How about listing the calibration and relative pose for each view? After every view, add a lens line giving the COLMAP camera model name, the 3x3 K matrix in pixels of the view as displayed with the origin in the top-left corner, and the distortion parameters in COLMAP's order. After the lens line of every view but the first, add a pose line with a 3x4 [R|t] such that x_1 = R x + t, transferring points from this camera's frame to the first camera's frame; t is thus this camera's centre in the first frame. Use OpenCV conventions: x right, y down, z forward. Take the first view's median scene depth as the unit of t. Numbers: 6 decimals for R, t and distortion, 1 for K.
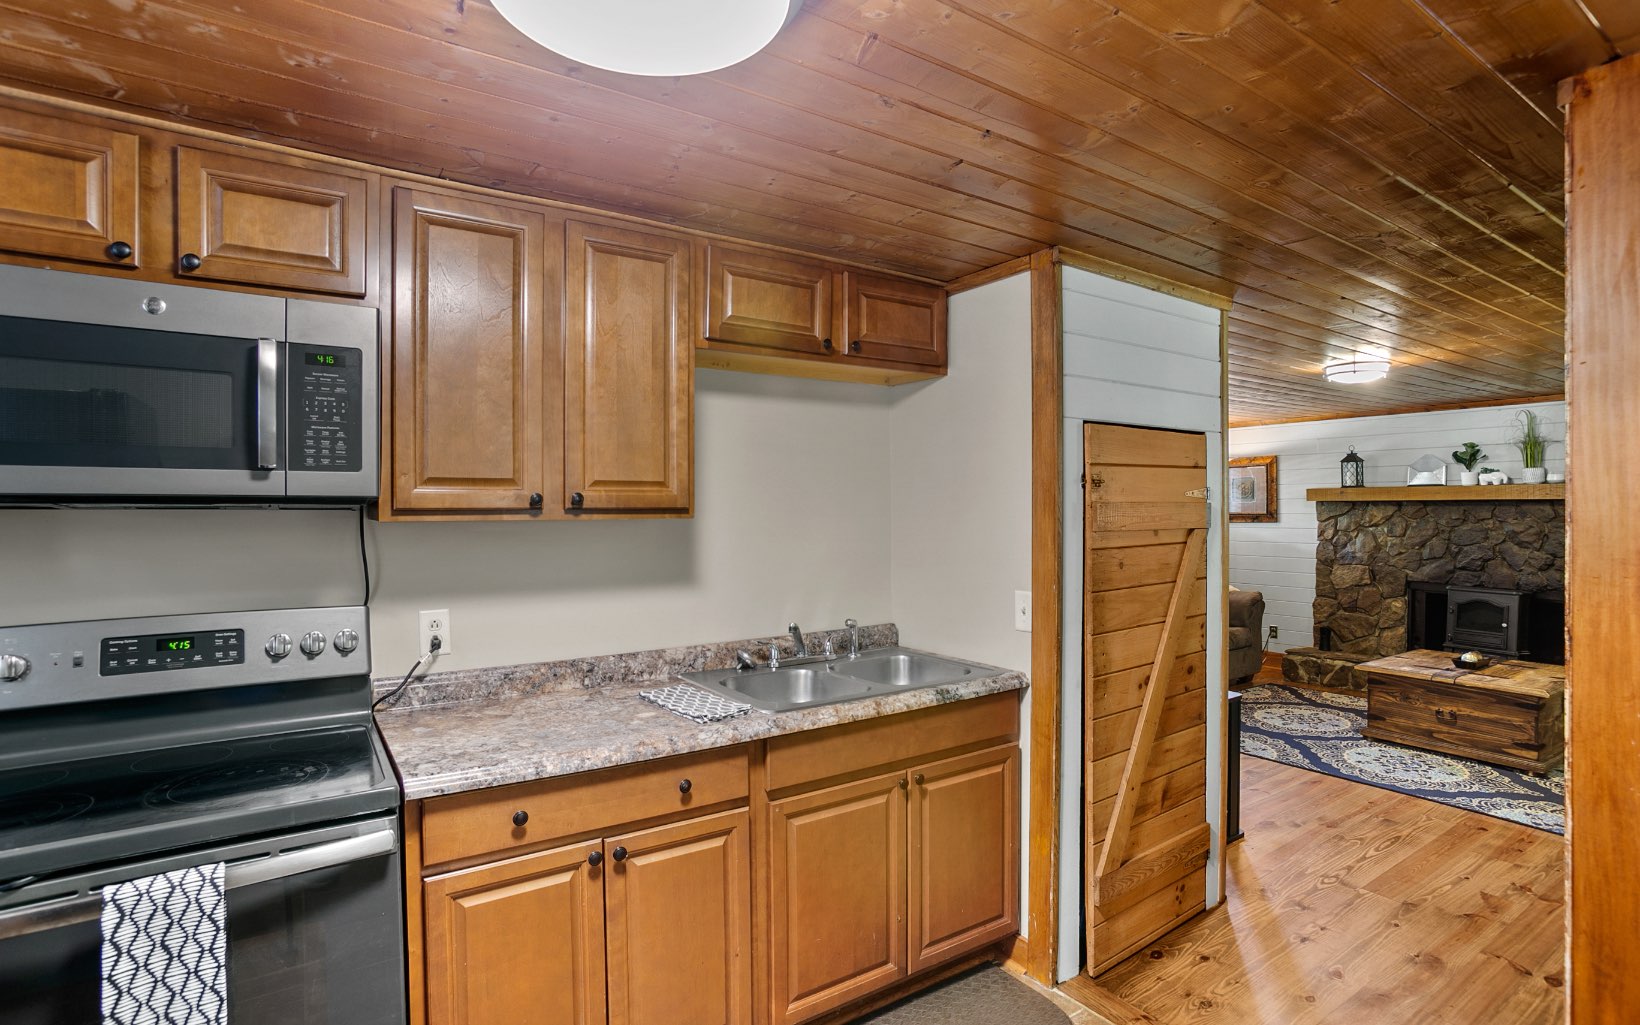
lens RADIAL K [[802.2, 0, 820.0], [0, 802.2, 512.5], [0, 0, 1]] dist [-0.069891, 0.035479]
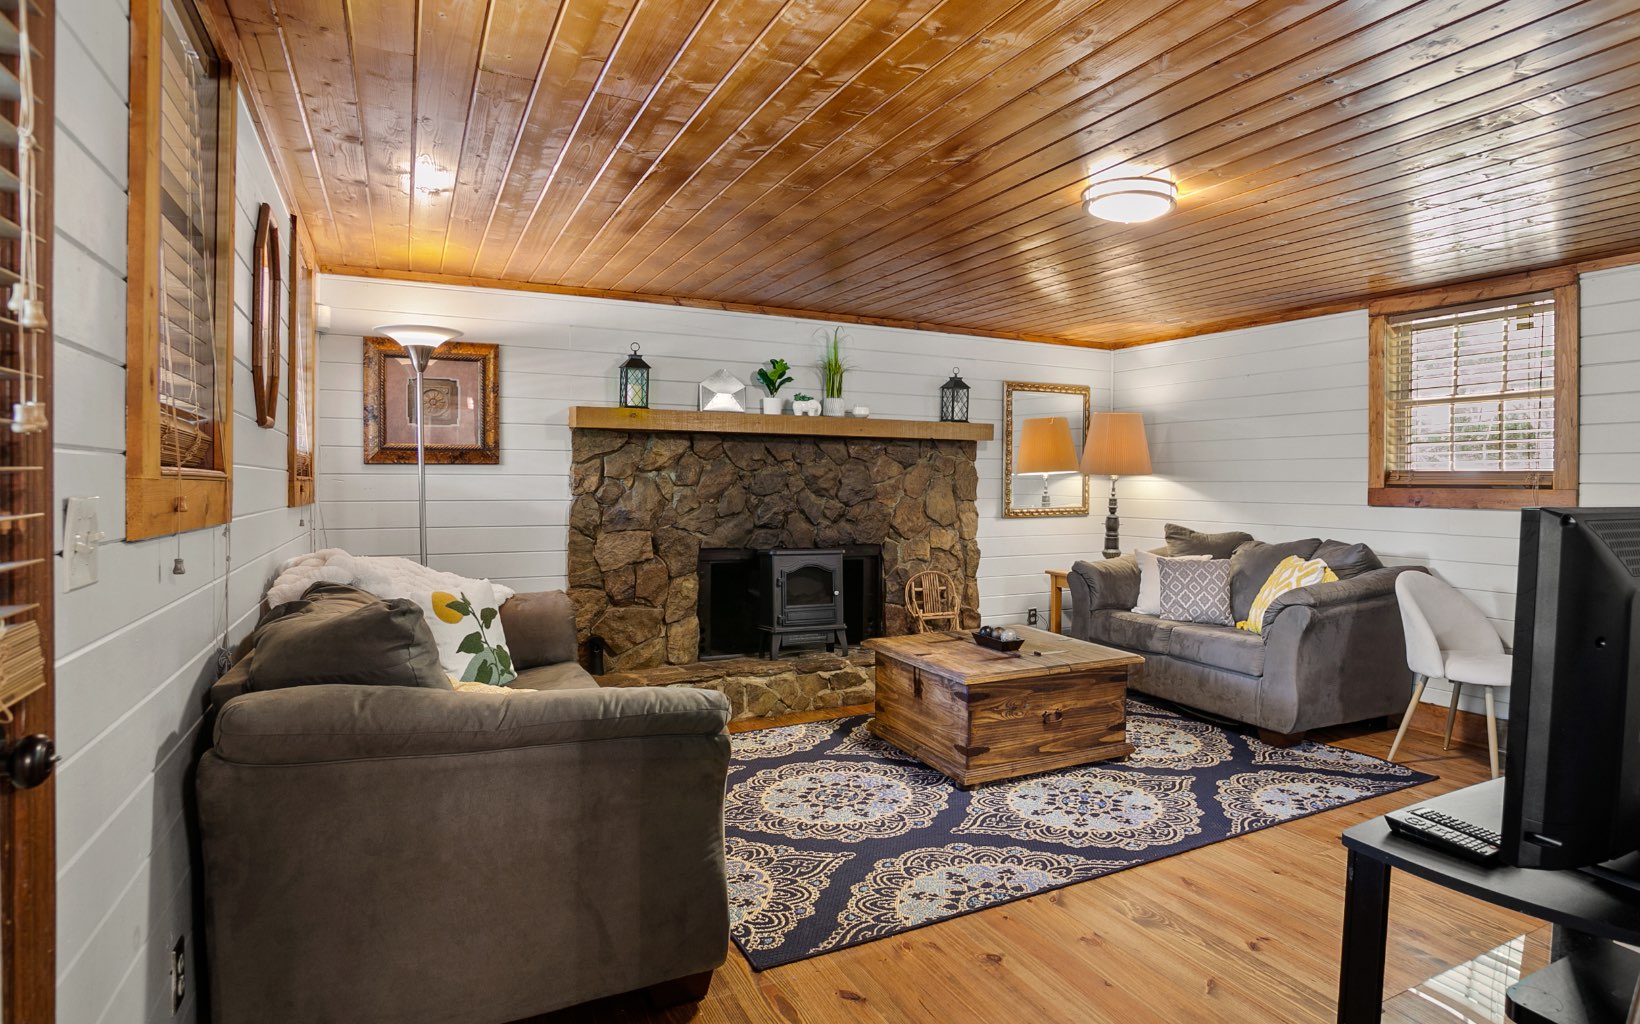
lens RADIAL K [[884.5, 0, 897.1], [0, 884.5, 503.3], [0, 0, 1]] dist [-0.075474, 0.000125]
pose [[0.075426, -0.018819, 0.996974, -0.014674], [-0.000358, 0.999821, 0.018899, 0.034730], [-0.997151, -0.001782, 0.075406, 0.829634]]
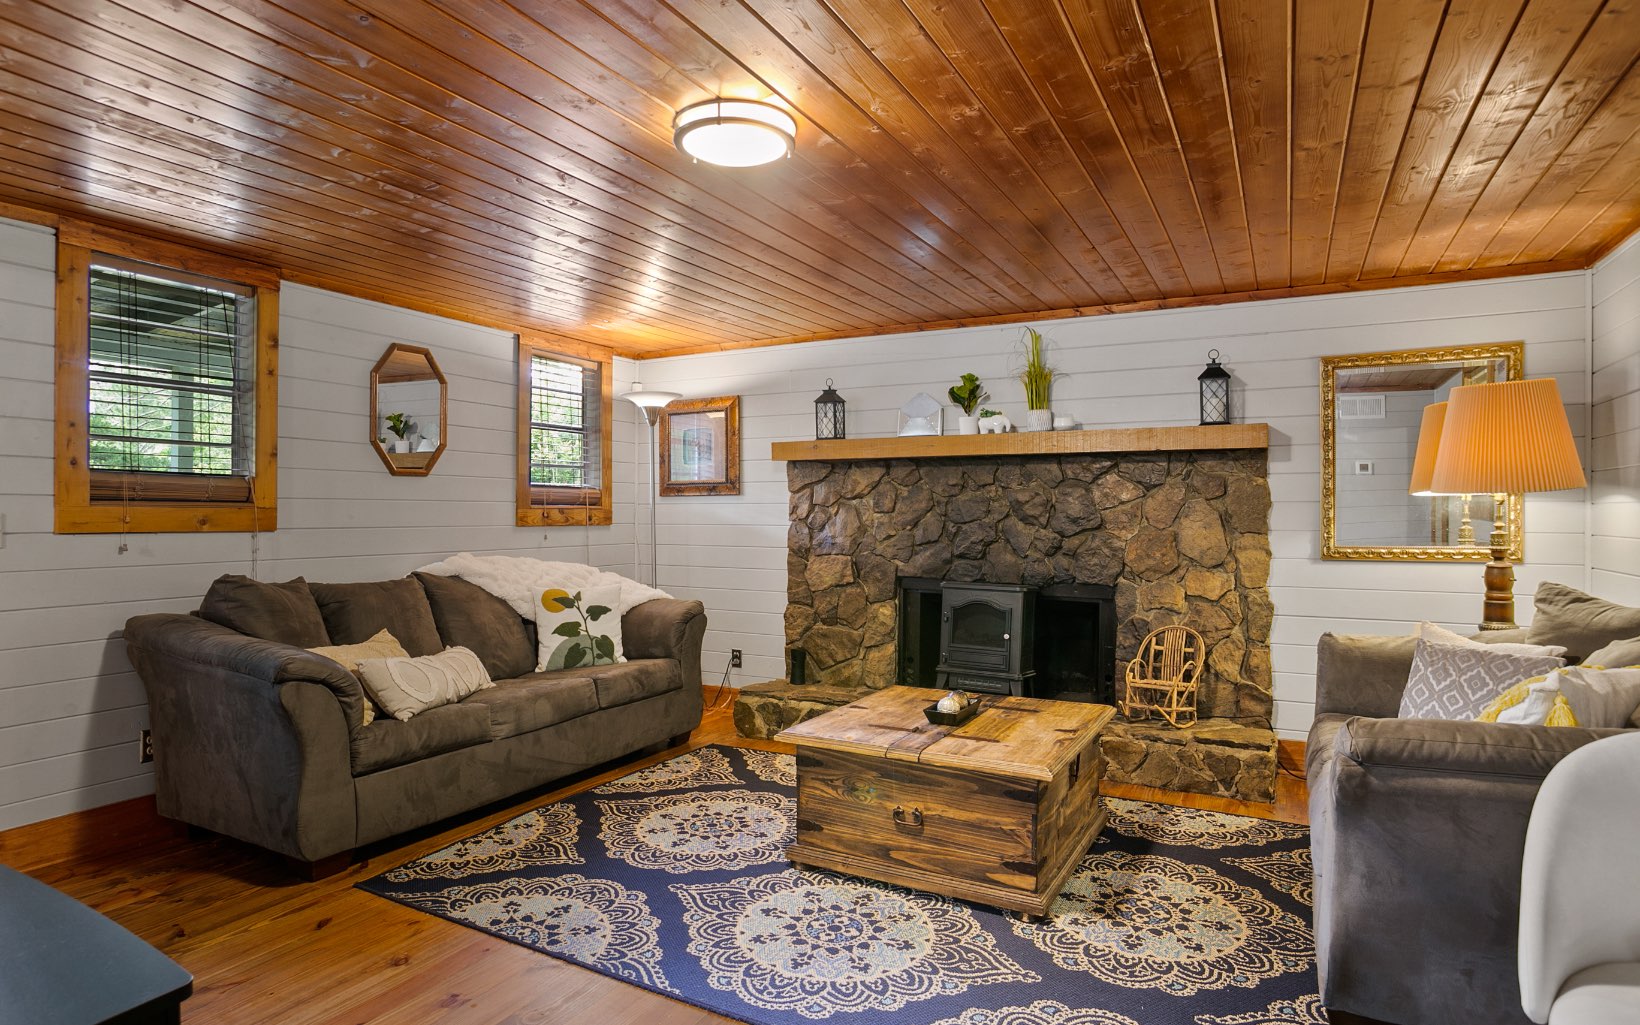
lens RADIAL K [[889.7, 0, 820.0], [0, 889.7, 512.5], [0, 0, 1]] dist [-0.082213, 0.061417]
pose [[0.882315, 0.002890, 0.470650, 0.351109], [-0.001485, 0.999993, -0.003356, 0.036818], [-0.470656, 0.002262, 0.882314, 0.368519]]
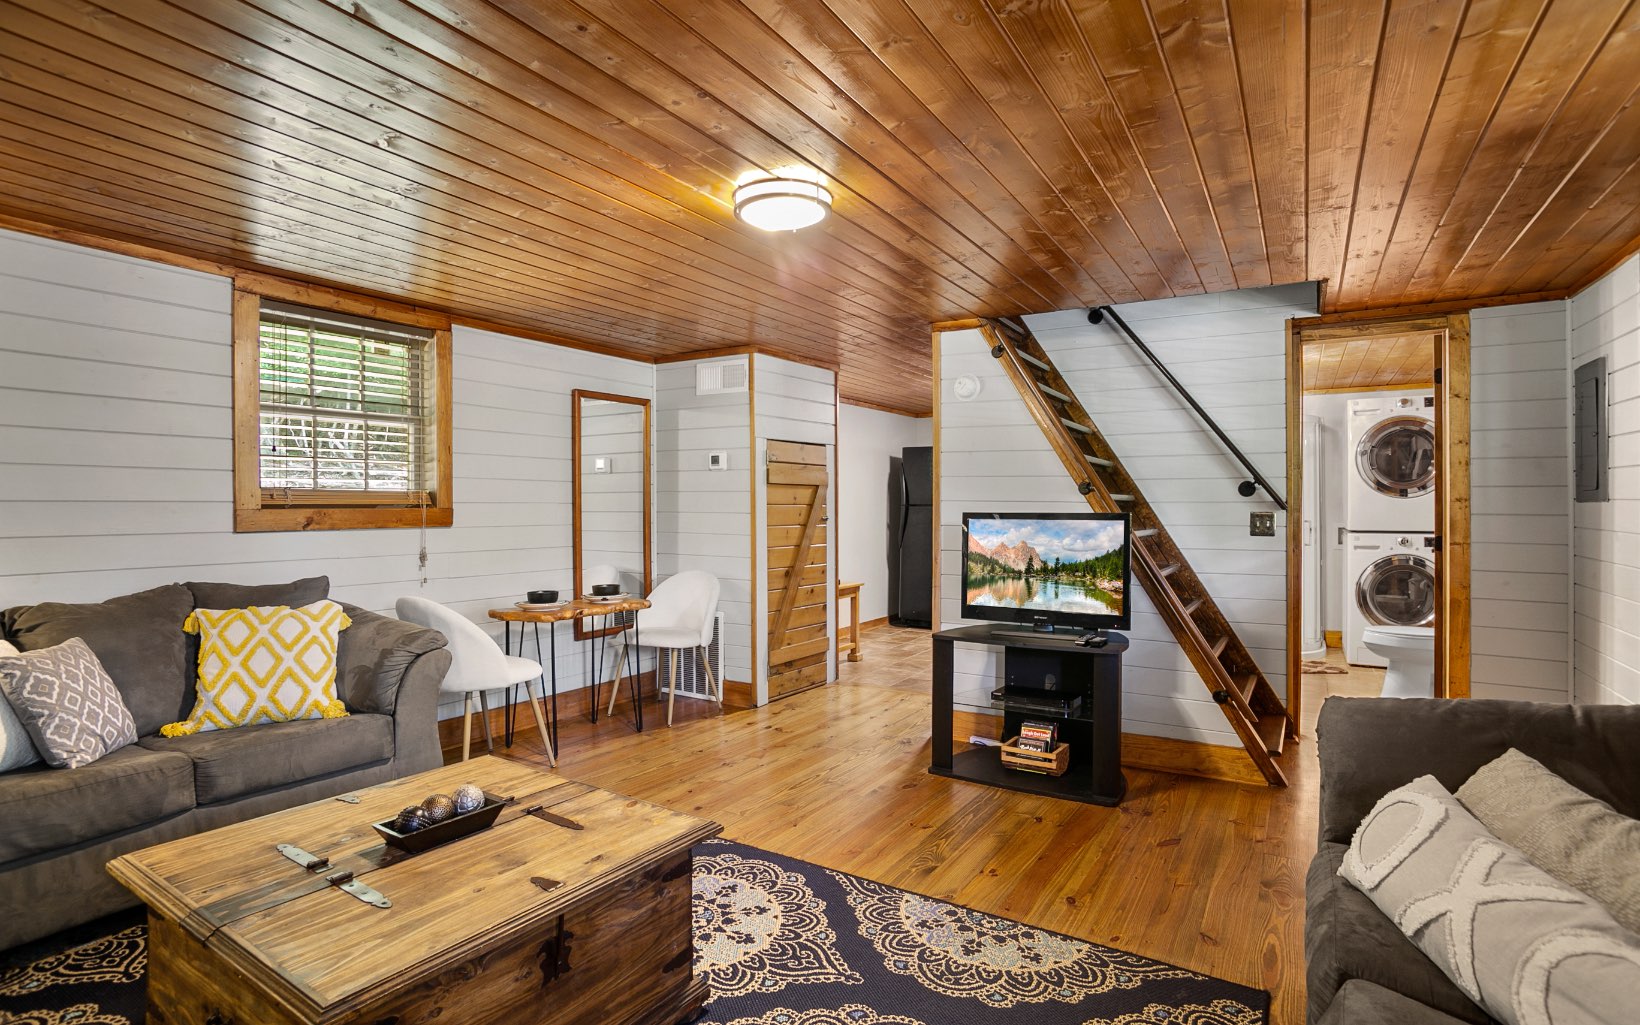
lens RADIAL K [[802.2, 0, 820.0], [0, 802.2, 512.5], [0, 0, 1]] dist [-0.069891, 0.035479]
pose [[-0.910633, 0.009945, -0.413097, 0.665259], [0.002189, 0.999812, 0.019245, 0.027446], [0.413211, 0.016621, -0.910484, 1.141601]]
